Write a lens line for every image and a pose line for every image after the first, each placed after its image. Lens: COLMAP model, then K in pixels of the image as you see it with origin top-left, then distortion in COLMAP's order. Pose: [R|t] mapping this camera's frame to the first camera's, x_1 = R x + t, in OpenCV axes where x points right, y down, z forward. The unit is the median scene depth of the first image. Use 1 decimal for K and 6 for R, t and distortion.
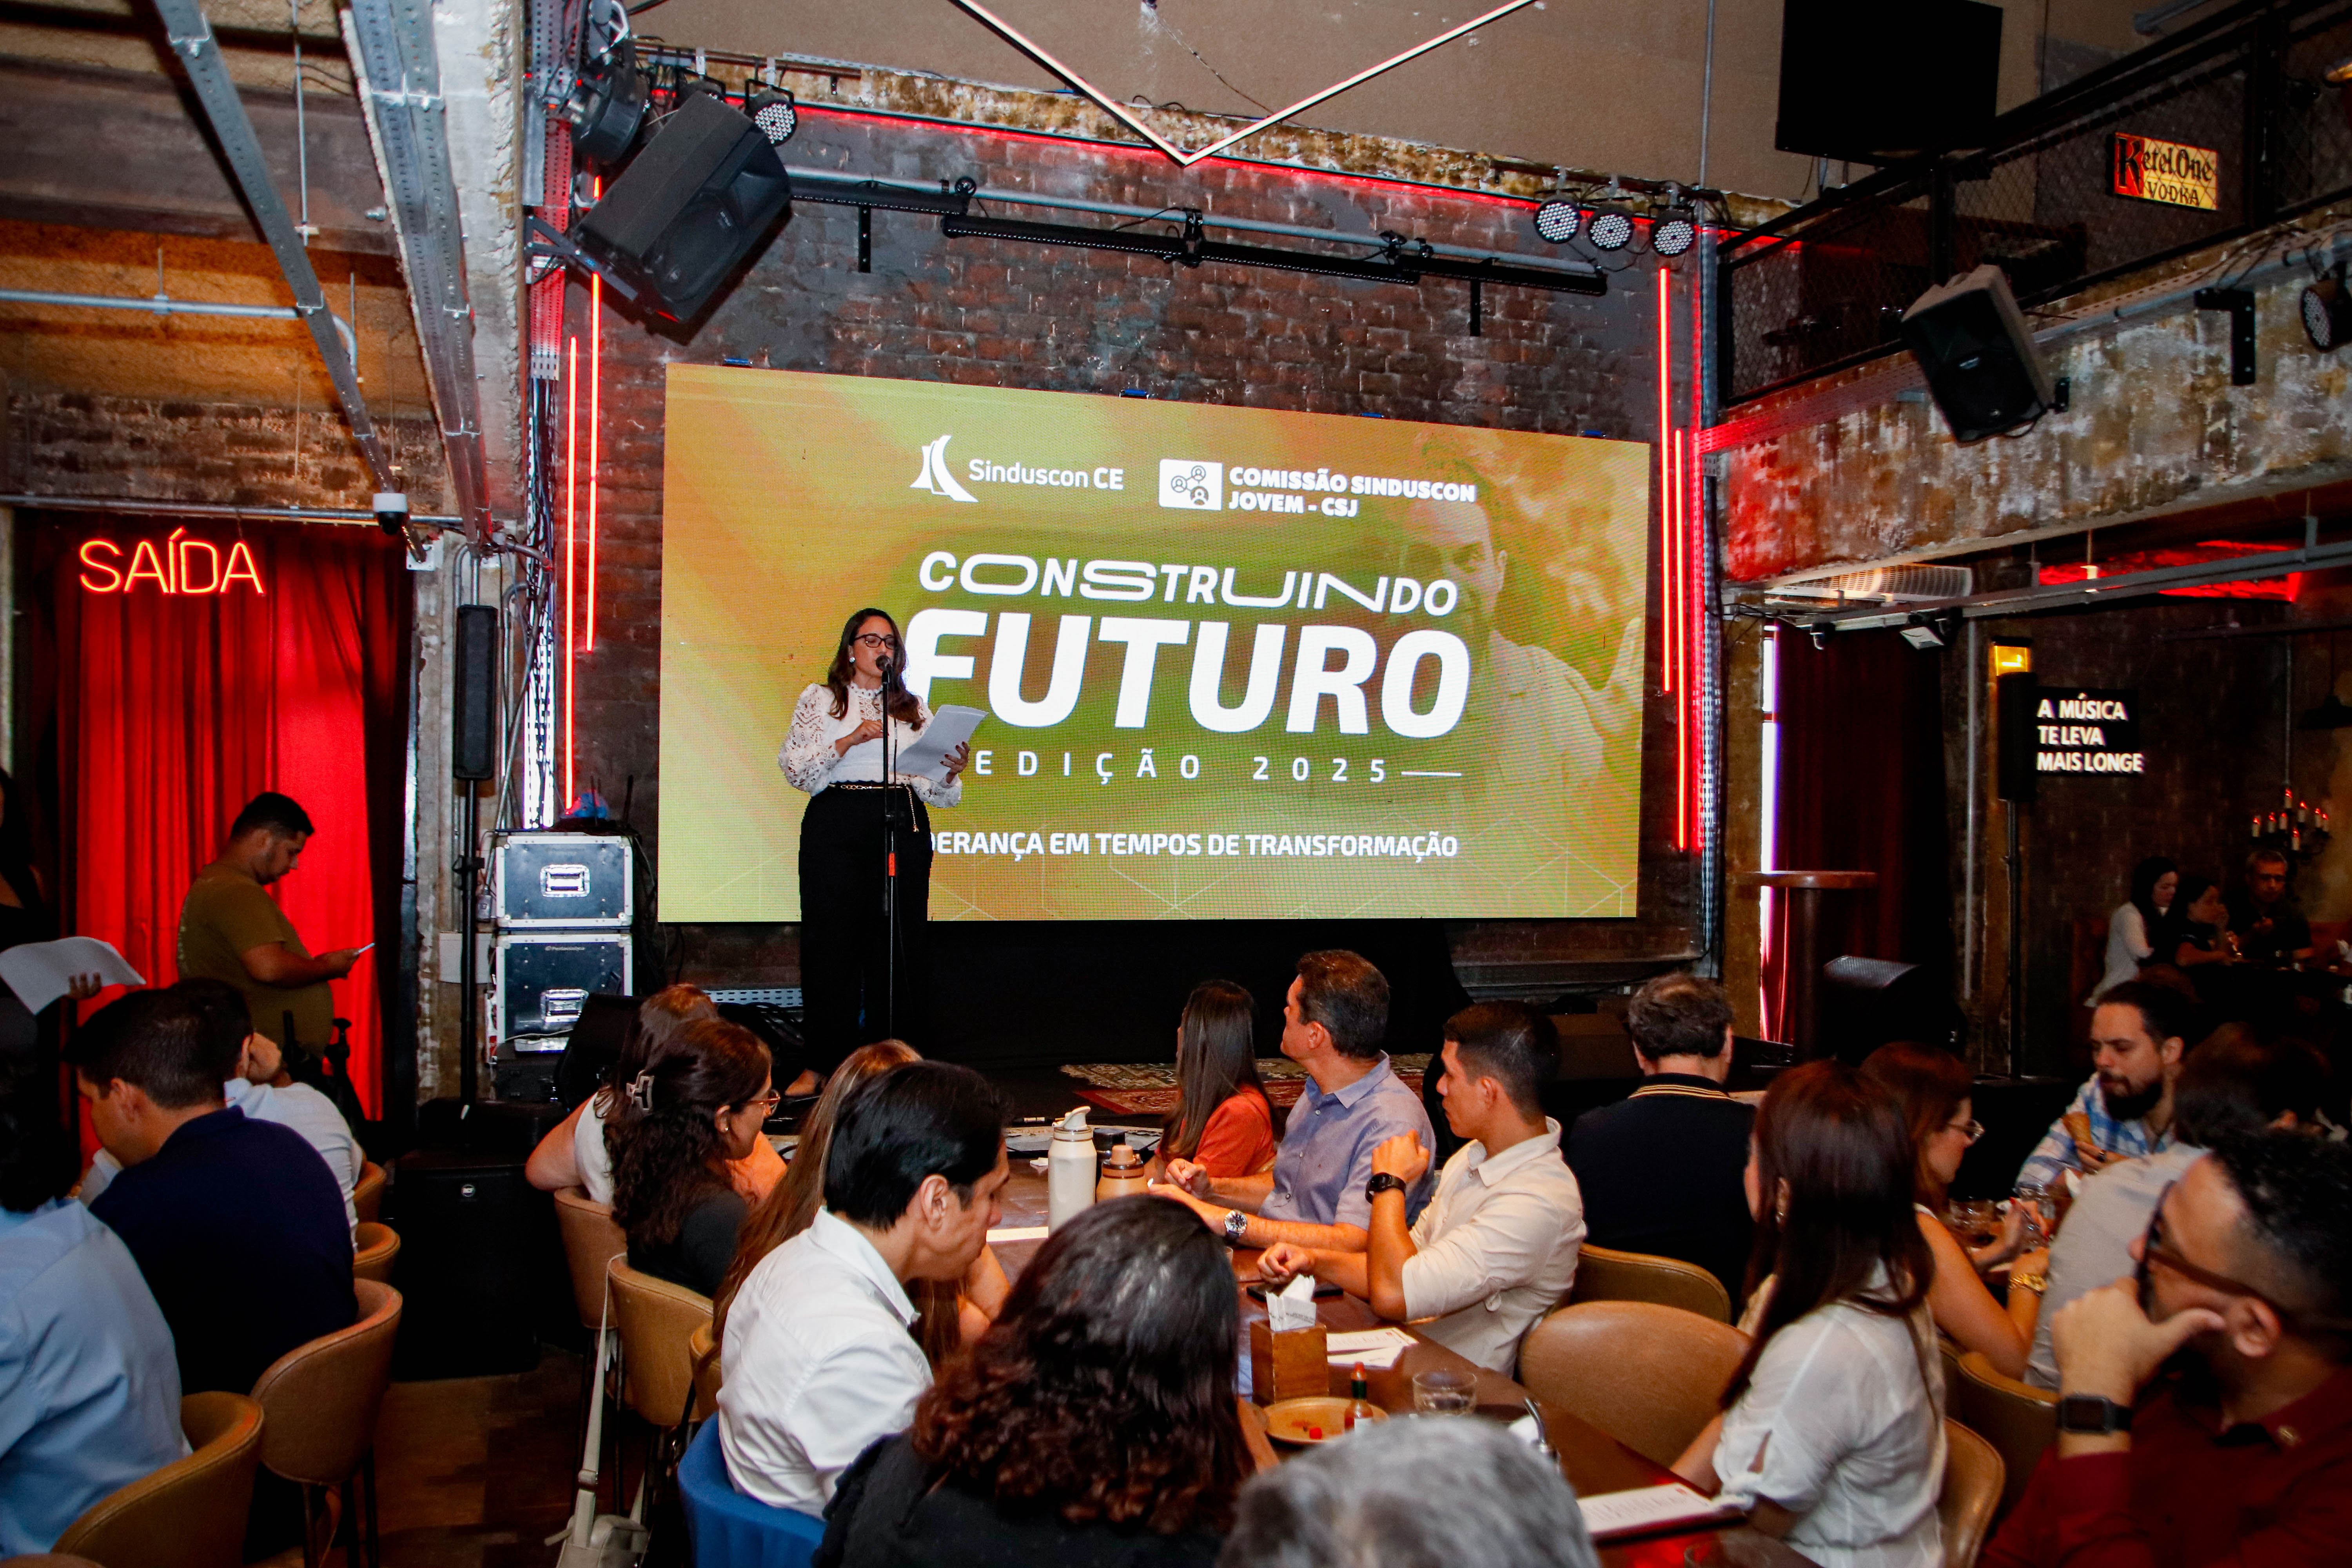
lens RADIAL K [[1875.3, 0, 1190.6], [0, 1875.3, 846.4], [0, 0, 1]] dist [-0.124695, 0.118922]
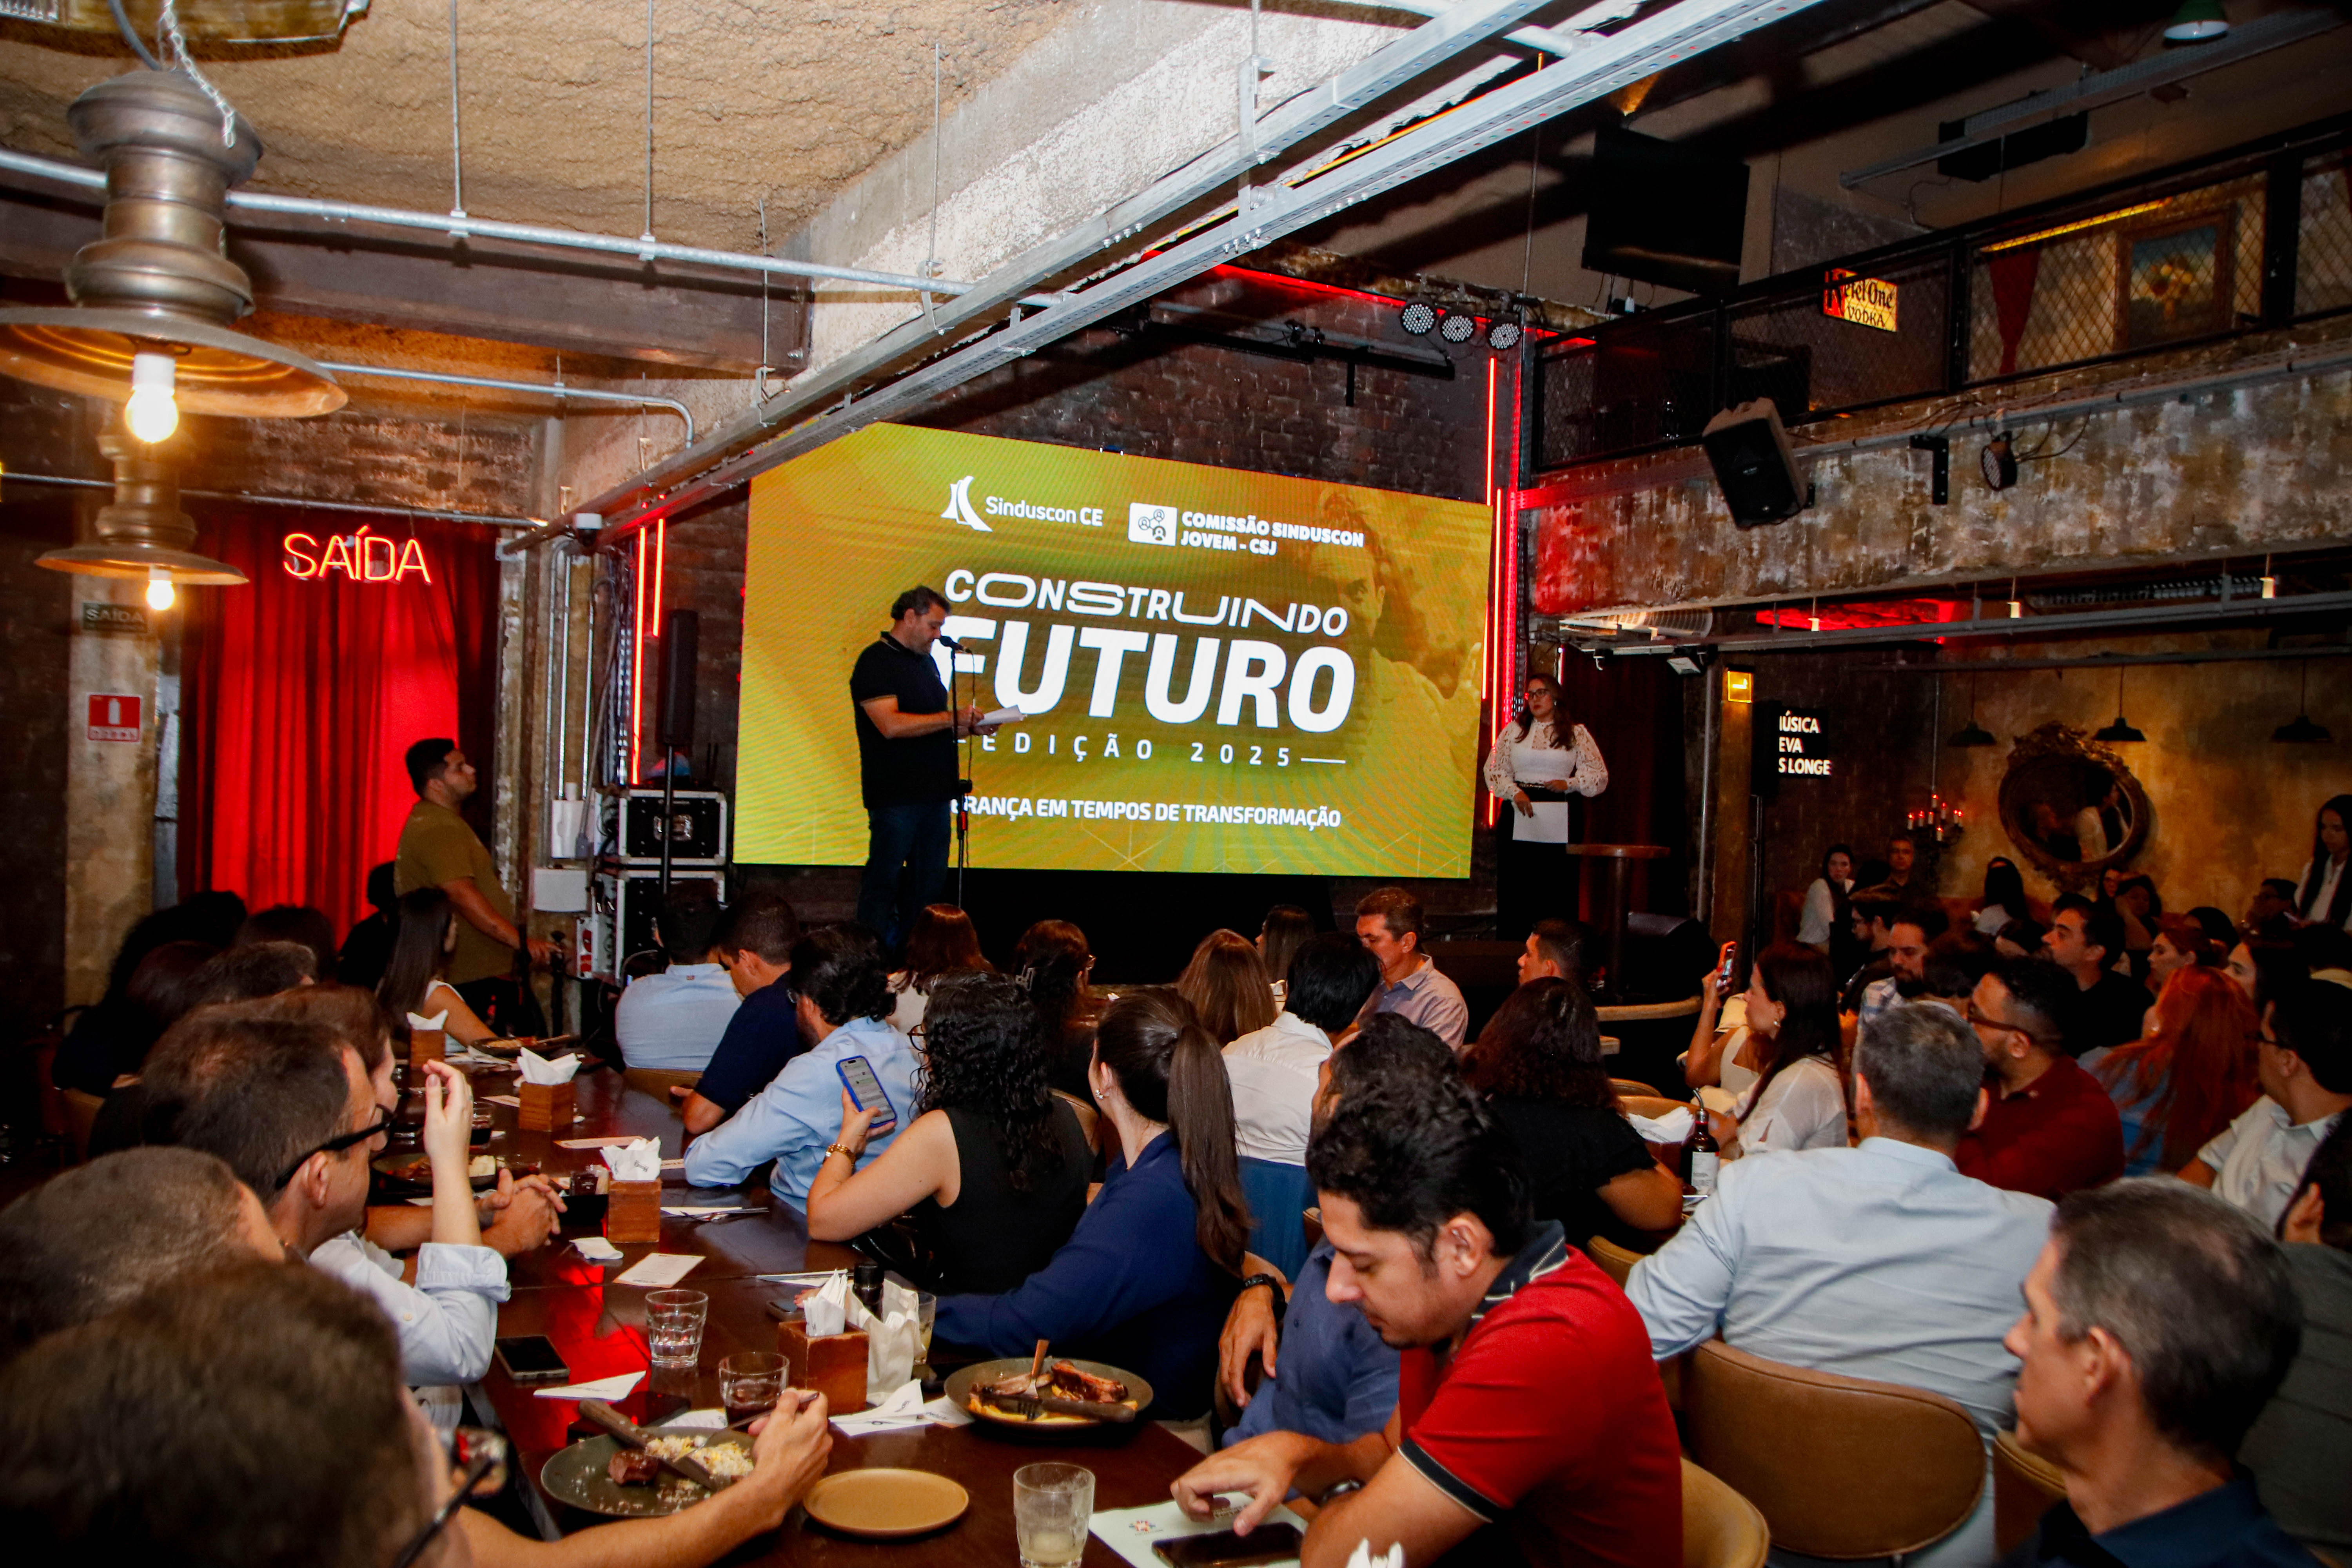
lens RADIAL K [[1875.3, 0, 1190.0], [0, 1875.3, 860.4], [0, 0, 1]] dist [-0.124695, 0.118922]
pose [[0.983208, 0.022817, 0.181057, -0.194092], [-0.027045, 0.999415, 0.020918, 0.004715], [-0.180474, -0.025464, 0.983250, -0.238952]]
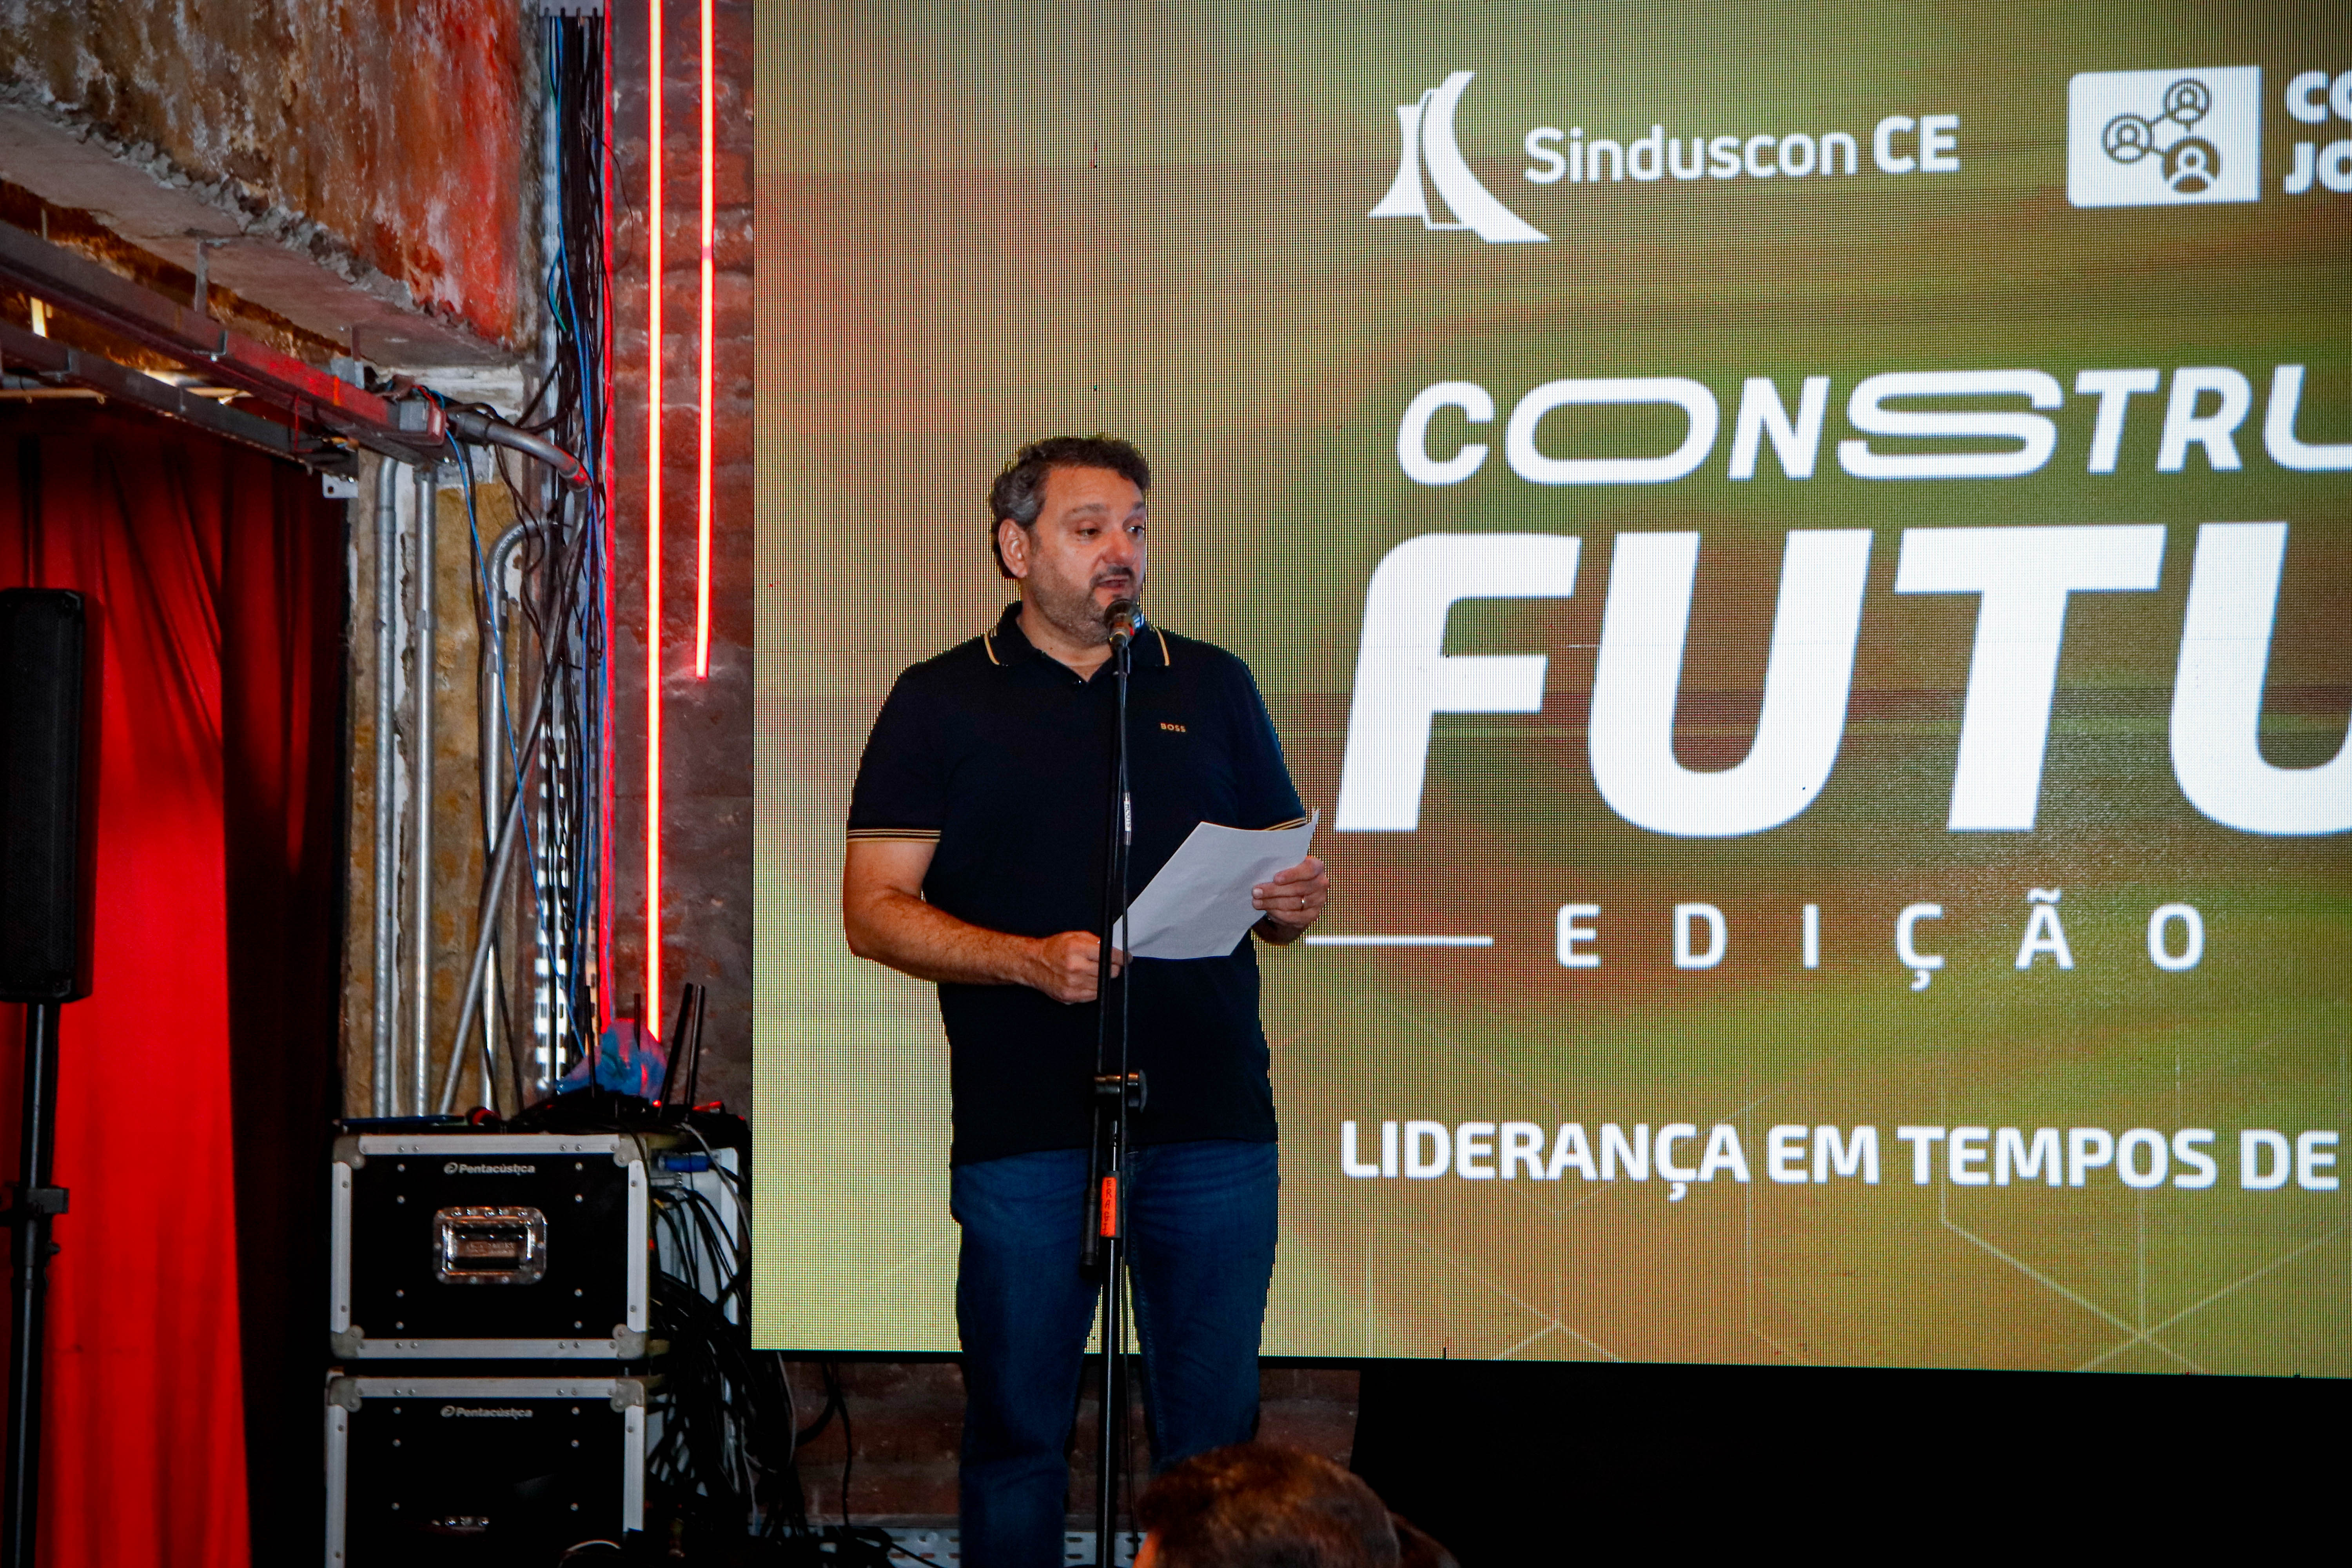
lens RADIAL K [[5184.8, 0, 1179.9], [0, 5184.8, 862.4], [0, 0, 1]] dist [0.243015, 0.000000]
pose [[0.886814, -0.026086, -0.461390, 0.284668], [-0.001734, 0.998211, -0.059769, 0.002504], [0.462123, 0.053804, 0.885182, 0.043027]]
